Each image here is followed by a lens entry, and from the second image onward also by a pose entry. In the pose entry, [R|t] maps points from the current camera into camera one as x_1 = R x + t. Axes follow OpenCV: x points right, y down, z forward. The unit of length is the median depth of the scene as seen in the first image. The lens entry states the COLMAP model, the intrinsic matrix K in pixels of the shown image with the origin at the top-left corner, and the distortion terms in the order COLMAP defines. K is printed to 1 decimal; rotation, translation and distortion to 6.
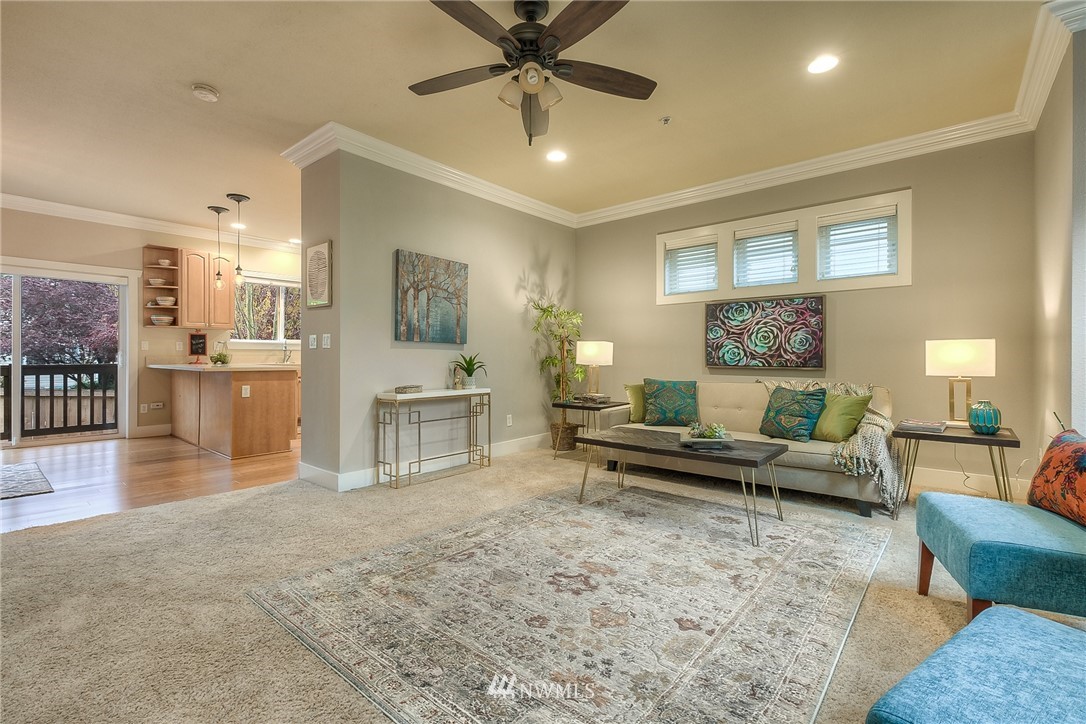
lens RADIAL K [[480.6, 0, 540.4], [0, 480.6, 358.0], [0, 0, 1]] dist [0.003258, 0.000242]
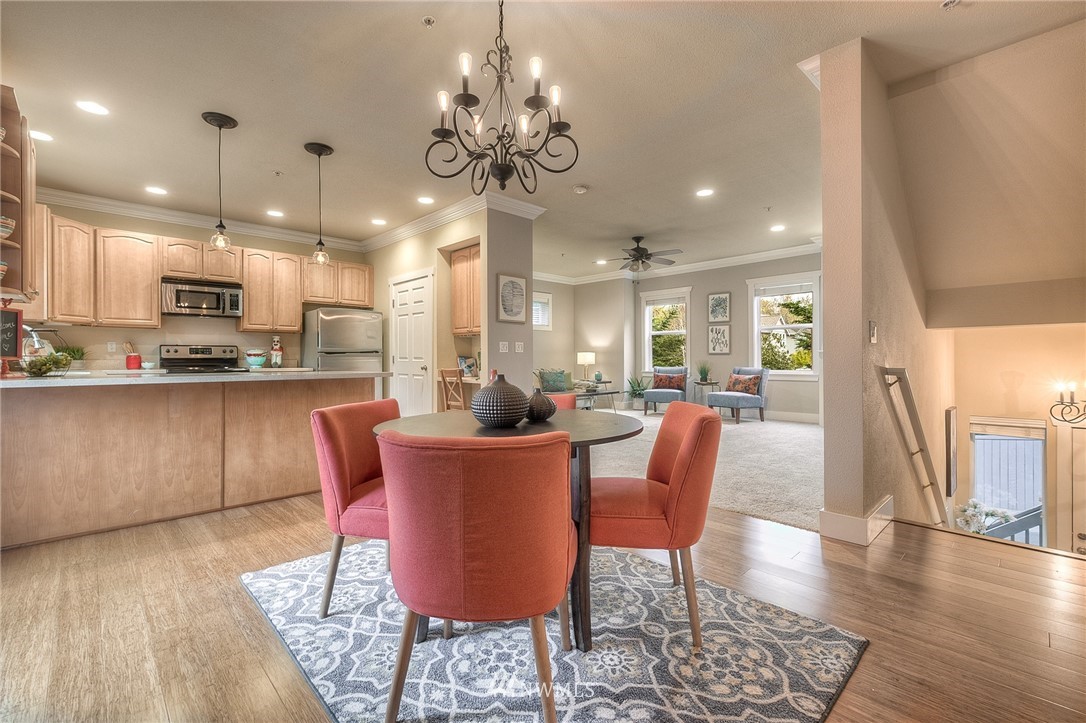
lens RADIAL K [[476.2, 0, 541.7], [0, 476.2, 358.4], [0, 0, 1]] dist [0.001563, -0.000124]
pose [[0.105341, -0.000038, 0.994436, -1.490155], [0.008187, 0.999966, -0.000829, -0.000490], [-0.994402, 0.008229, 0.105337, 0.644044]]
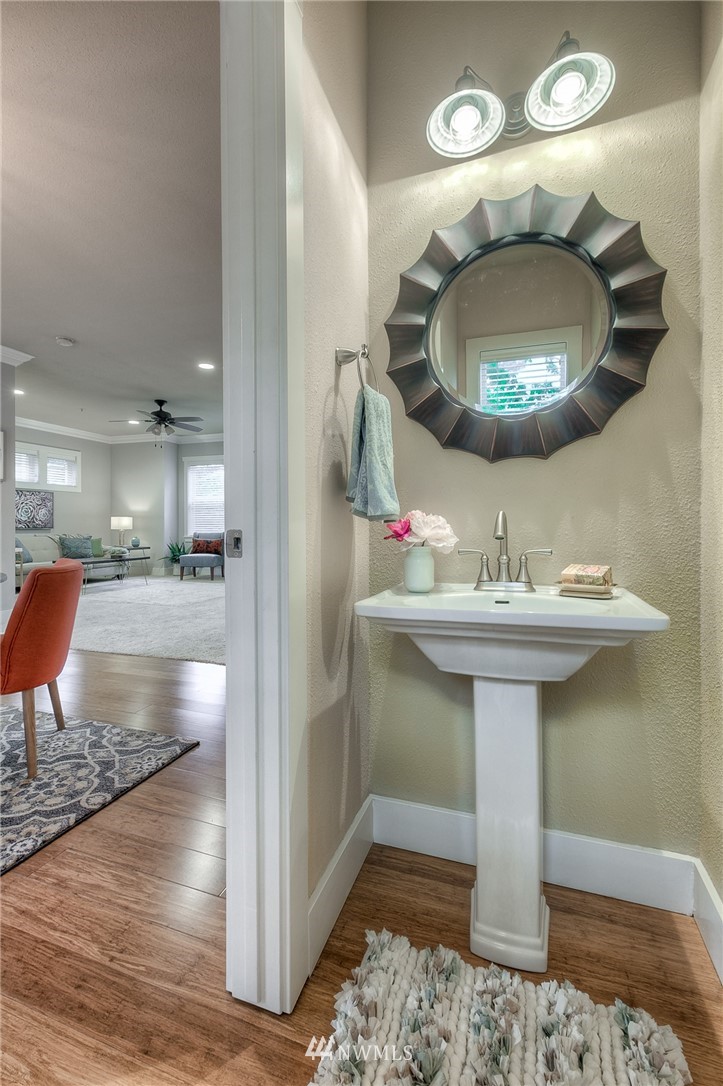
lens RADIAL K [[480.6, 0, 357.9], [0, 480.6, 527.6], [0, 0, 1]] dist [0.003258, 0.000242]
pose [[-0.350734, -0.005508, 0.936459, -1.587992], [0.001520, 0.999978, 0.006451, 0.007001], [-0.936474, 0.003686, -0.350718, 0.455285]]
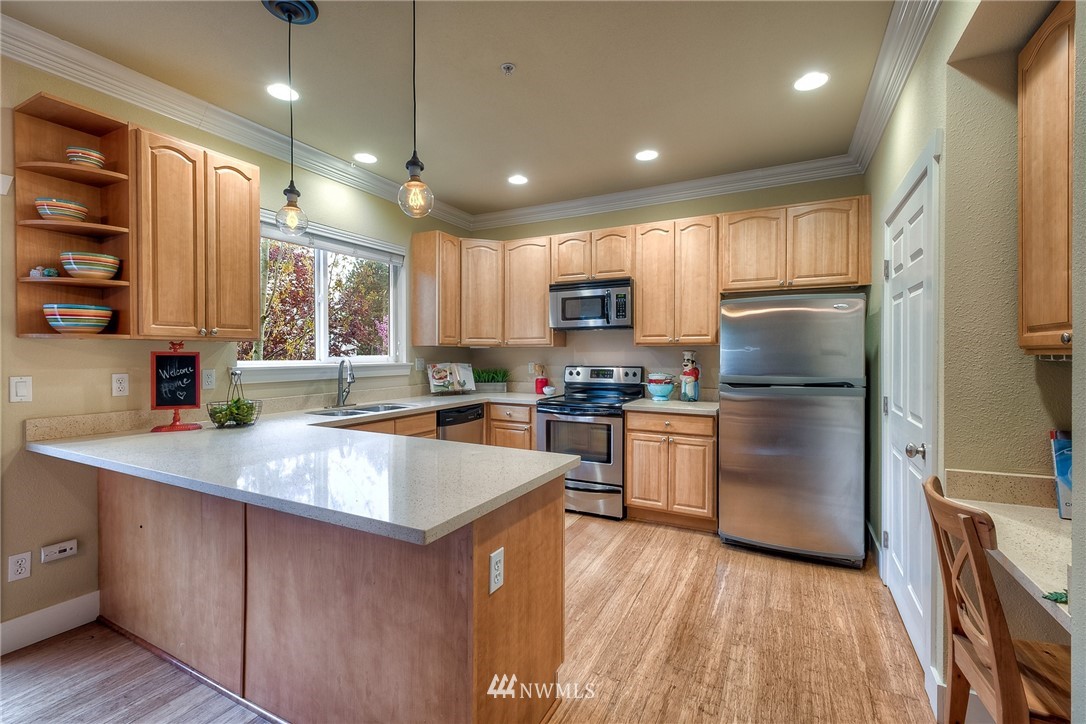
lens RADIAL K [[476.2, 0, 541.7], [0, 476.2, 358.9], [0, 0, 1]] dist [0.001563, -0.000124]
pose [[0.975432, -0.006136, 0.220217, -0.687859], [0.004605, 0.999962, 0.007462, -0.064226], [-0.220254, -0.006265, 0.975422, 0.752244]]
